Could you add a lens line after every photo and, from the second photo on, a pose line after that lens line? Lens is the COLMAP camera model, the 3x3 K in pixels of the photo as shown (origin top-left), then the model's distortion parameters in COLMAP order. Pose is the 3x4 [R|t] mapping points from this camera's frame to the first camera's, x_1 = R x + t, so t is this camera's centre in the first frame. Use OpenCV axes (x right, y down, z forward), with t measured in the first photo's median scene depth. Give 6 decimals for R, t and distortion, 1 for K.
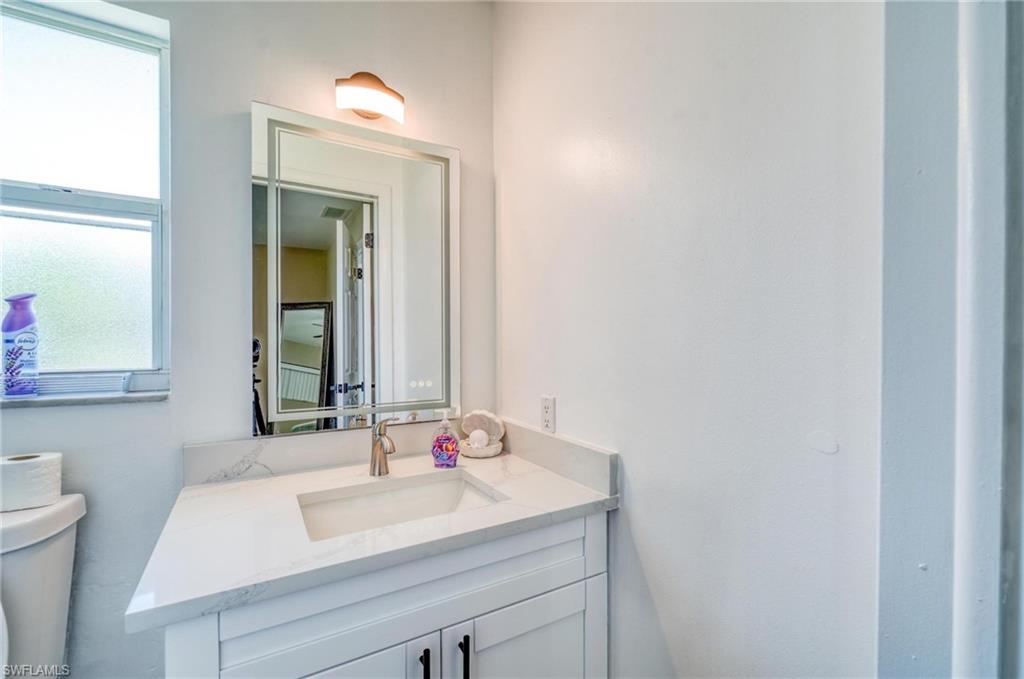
lens RADIAL K [[432.4, 0, 514.6], [0, 432.4, 340.1], [0, 0, 1]] dist [-0.000946, -0.000949]
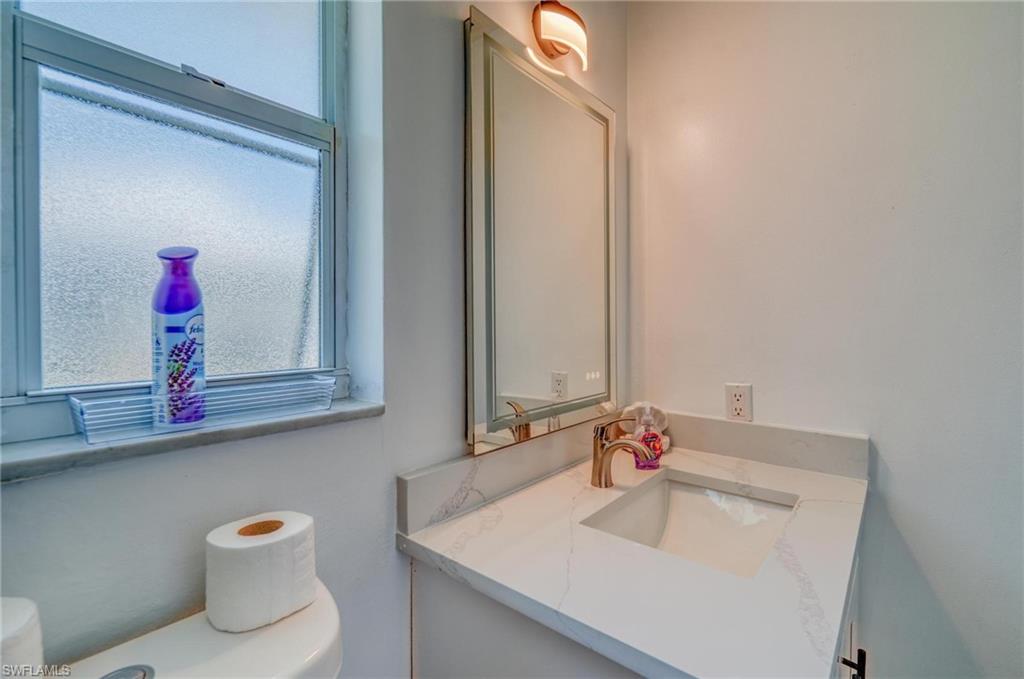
lens RADIAL K [[442.6, 0, 520.6], [0, 442.6, 328.2], [0, 0, 1]] dist [-0.000457, 0.000064]
pose [[0.948970, -0.004759, 0.315329, -0.774989], [0.001769, 0.999951, 0.009769, -0.003940], [-0.315360, -0.008713, 0.948932, 0.248786]]
